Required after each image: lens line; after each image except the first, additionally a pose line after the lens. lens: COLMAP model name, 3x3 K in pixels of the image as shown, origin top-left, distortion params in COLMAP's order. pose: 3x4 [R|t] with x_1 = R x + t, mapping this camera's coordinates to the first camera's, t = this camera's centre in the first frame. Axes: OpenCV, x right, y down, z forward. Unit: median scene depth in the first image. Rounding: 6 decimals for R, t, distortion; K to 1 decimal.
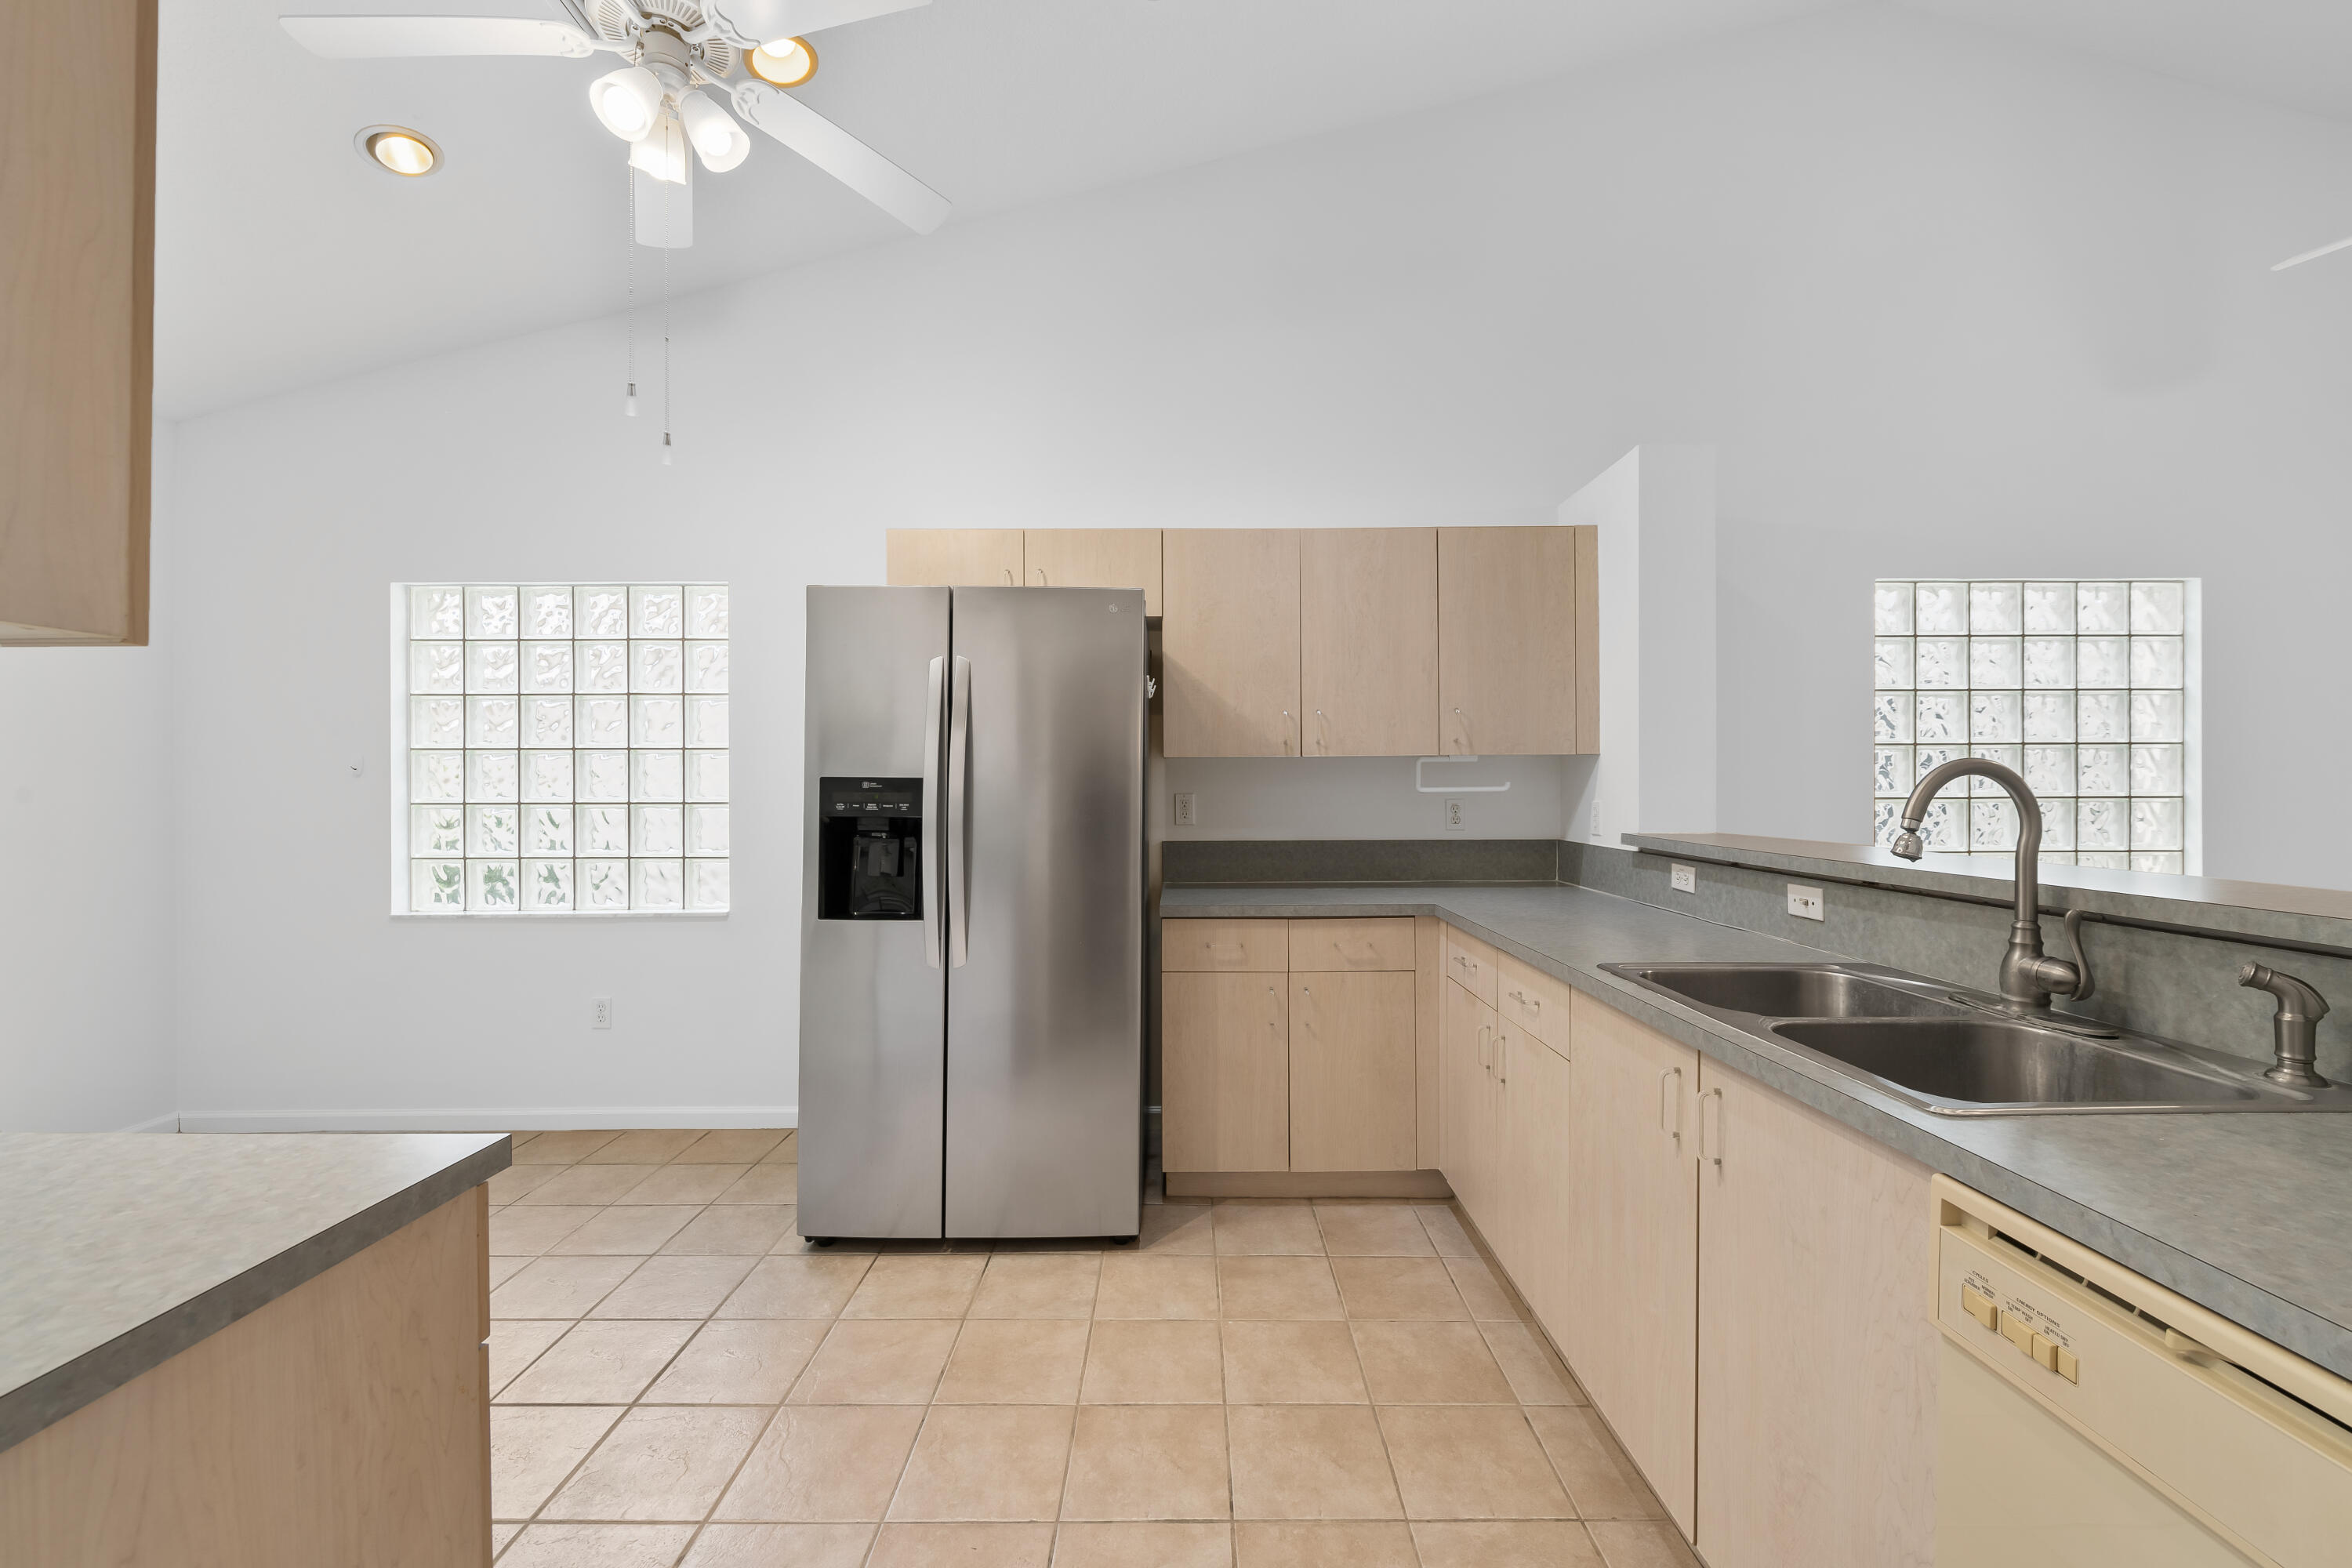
lens RADIAL K [[932.8, 0, 1188.6], [0, 932.8, 779.6], [0, 0, 1]] dist [-0.002853, -0.001607]
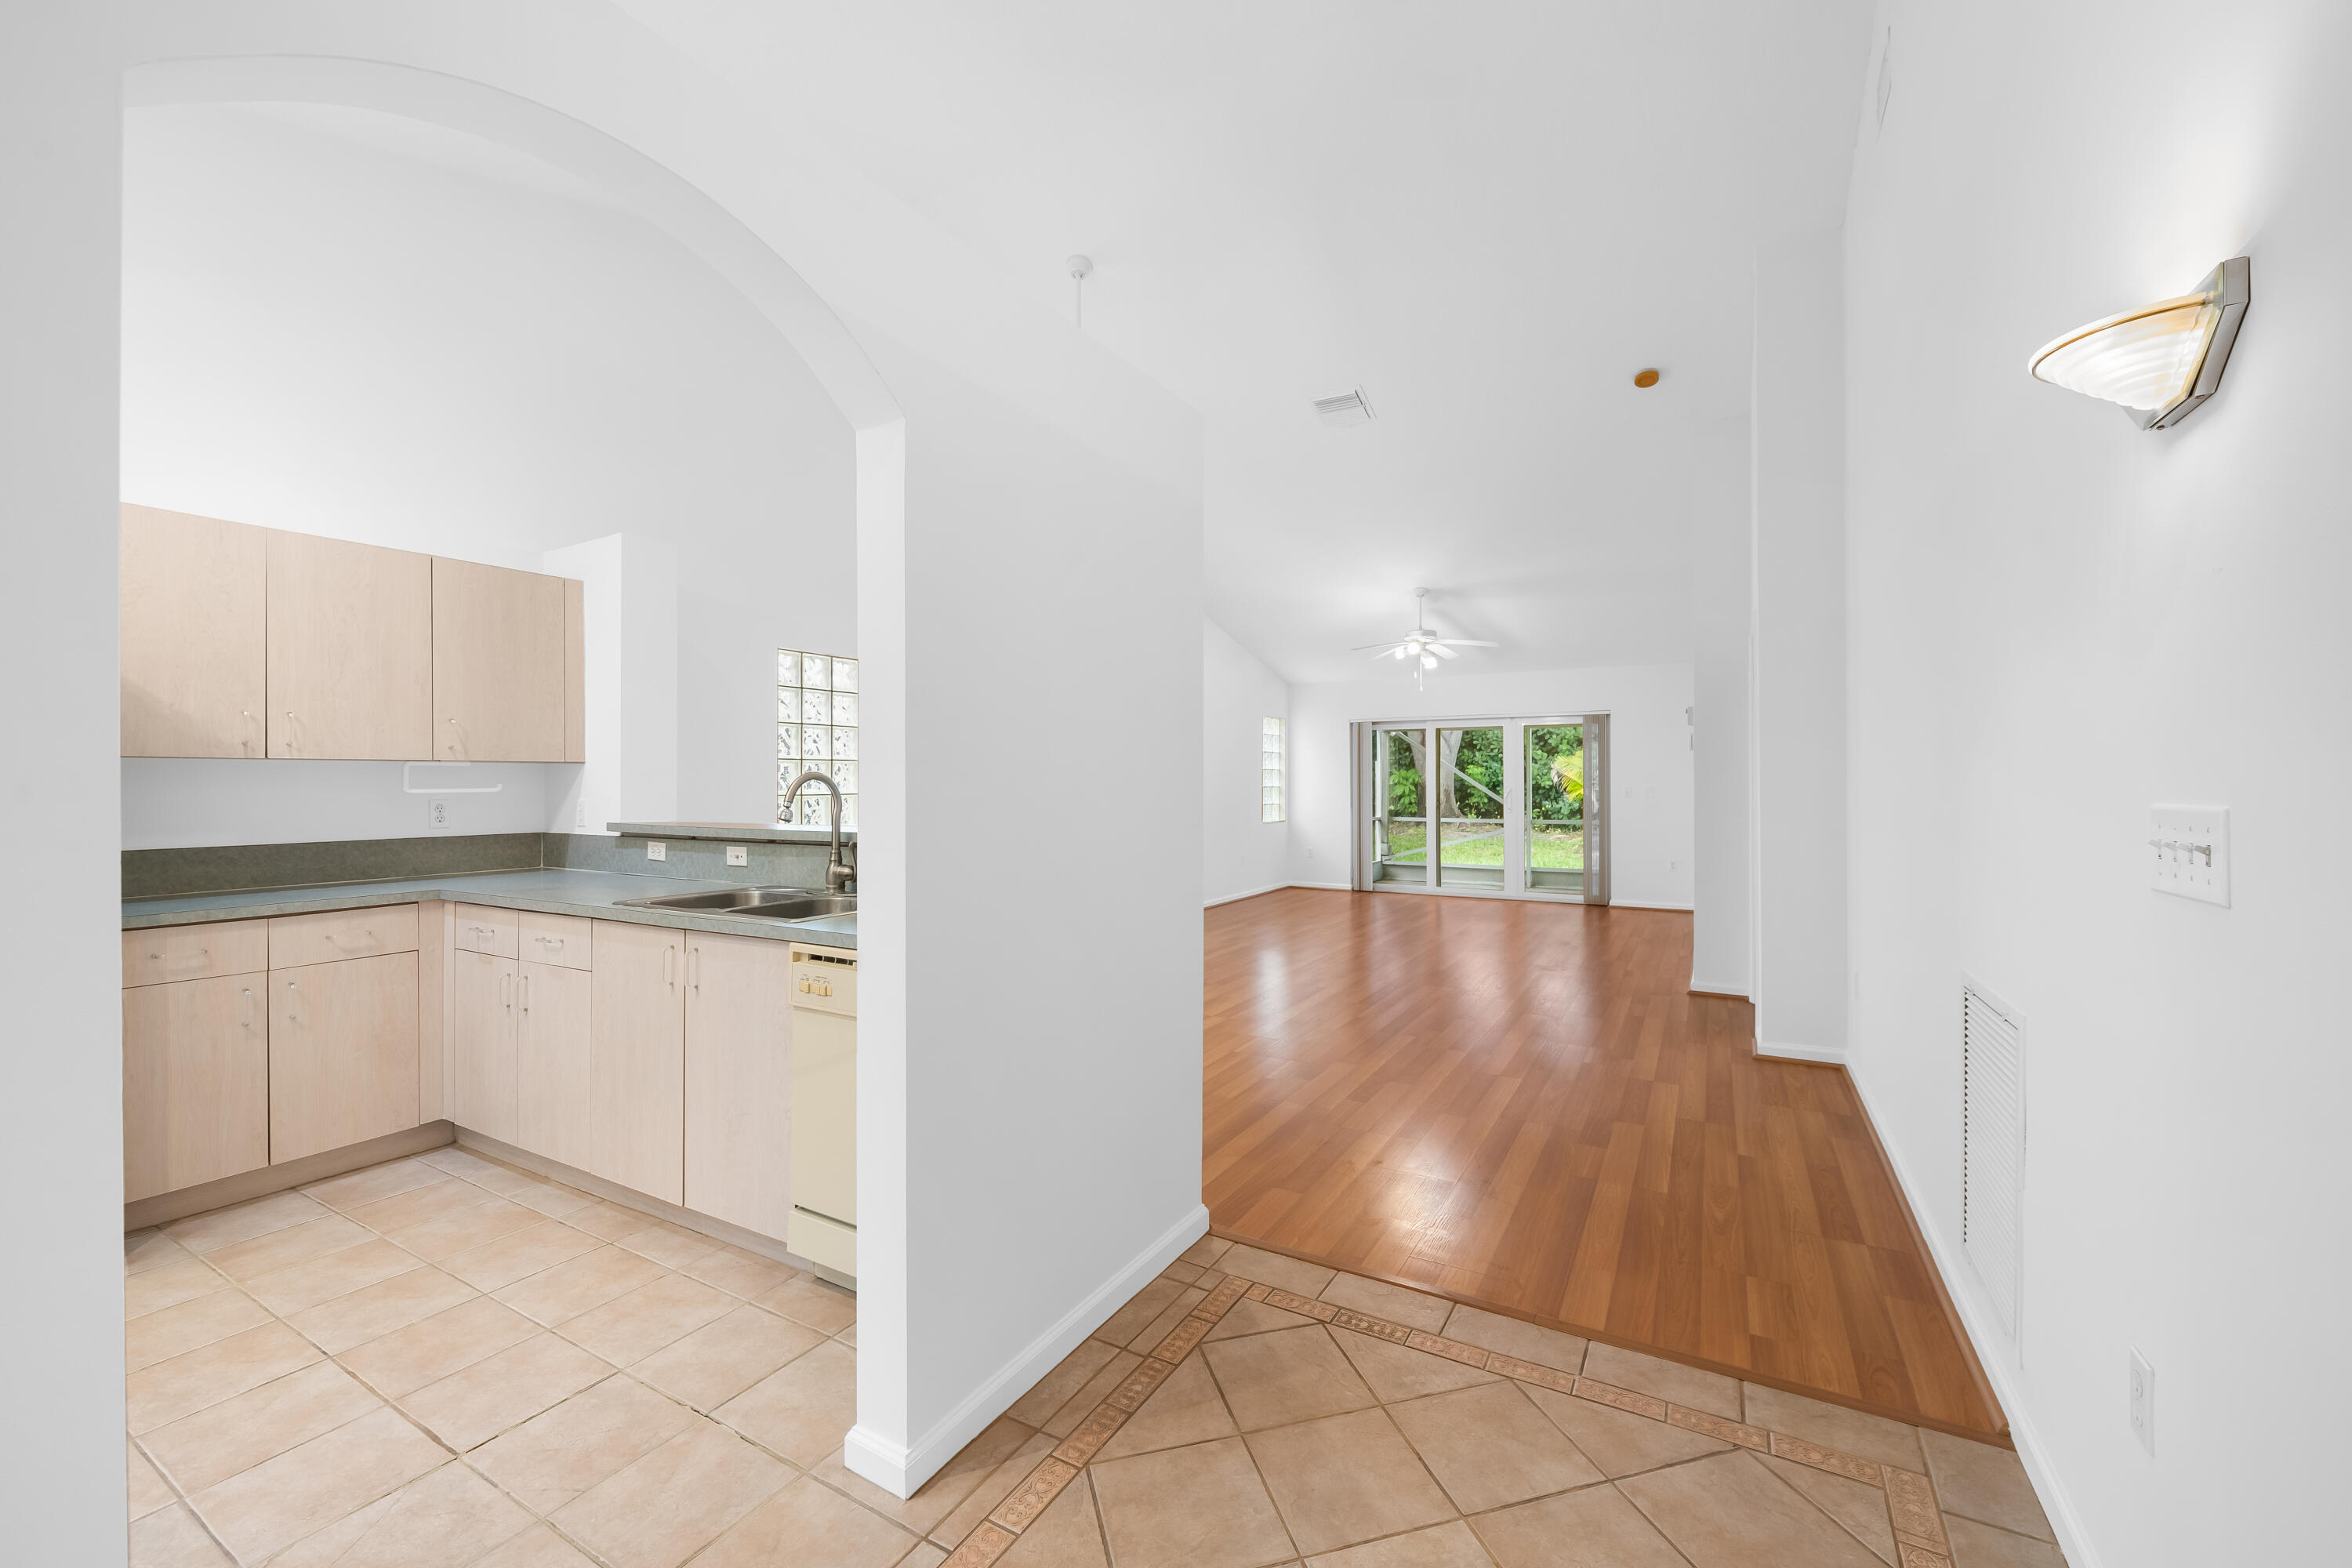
lens RADIAL K [[932.8, 0, 1188.6], [0, 932.8, 783.2], [0, 0, 1]] dist [-0.002853, -0.001607]
pose [[0.503251, 0.001462, 0.864139, -0.270561], [-0.001237, 0.999999, -0.000972, 0.001630], [-0.864139, -0.000579, 0.503253, -0.390460]]
